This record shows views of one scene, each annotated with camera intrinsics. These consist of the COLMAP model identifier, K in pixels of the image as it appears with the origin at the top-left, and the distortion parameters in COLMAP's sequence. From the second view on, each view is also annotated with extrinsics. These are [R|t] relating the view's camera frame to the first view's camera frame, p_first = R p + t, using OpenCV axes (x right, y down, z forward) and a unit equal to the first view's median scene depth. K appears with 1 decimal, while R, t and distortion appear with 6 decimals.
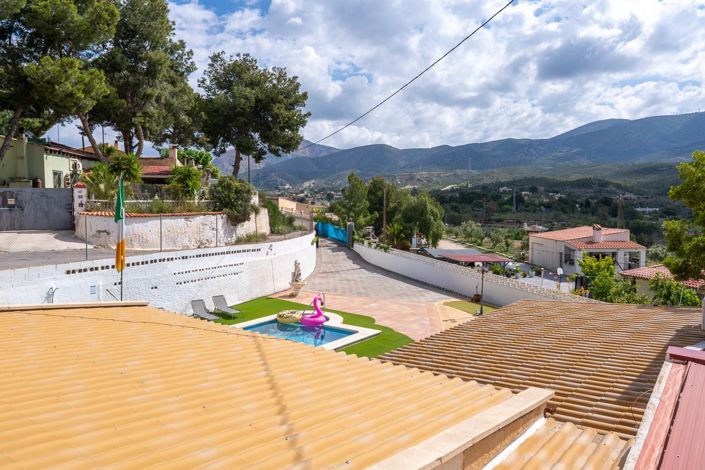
lens RADIAL K [[519.1, 0, 354.6], [0, 519.1, 232.8], [0, 0, 1]] dist [-0.002212, 0.001402]
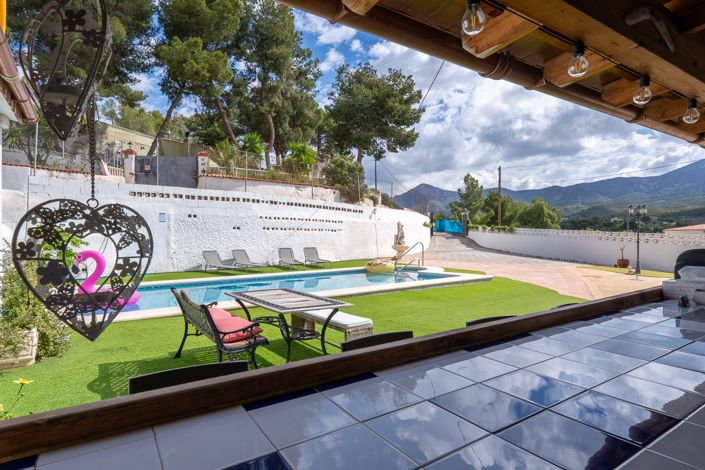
lens RADIAL K [[387.9, 0, 353.2], [0, 387.9, 235.6], [0, 0, 1]] dist [-0.006067, 0.000647]
pose [[0.952563, -0.011148, -0.304137, 0.019616], [-0.010756, 0.997471, -0.070252, 0.112491], [0.304152, 0.070191, 0.950034, 0.268308]]
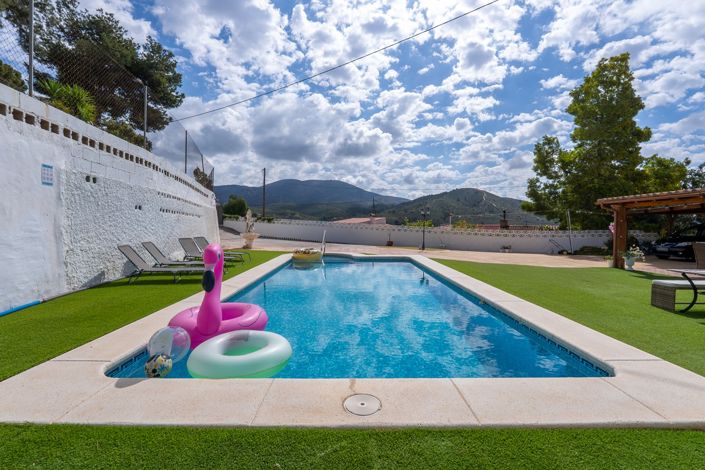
lens RADIAL K [[311.3, 0, 352.6], [0, 311.3, 235.2], [0, 0, 1]] dist [-0.013032, 0.000550]
pose [[0.774173, -0.015739, 0.632778, -0.283225], [0.039038, 0.998975, -0.022913, 0.104159], [-0.631769, 0.042441, 0.773994, 0.394090]]
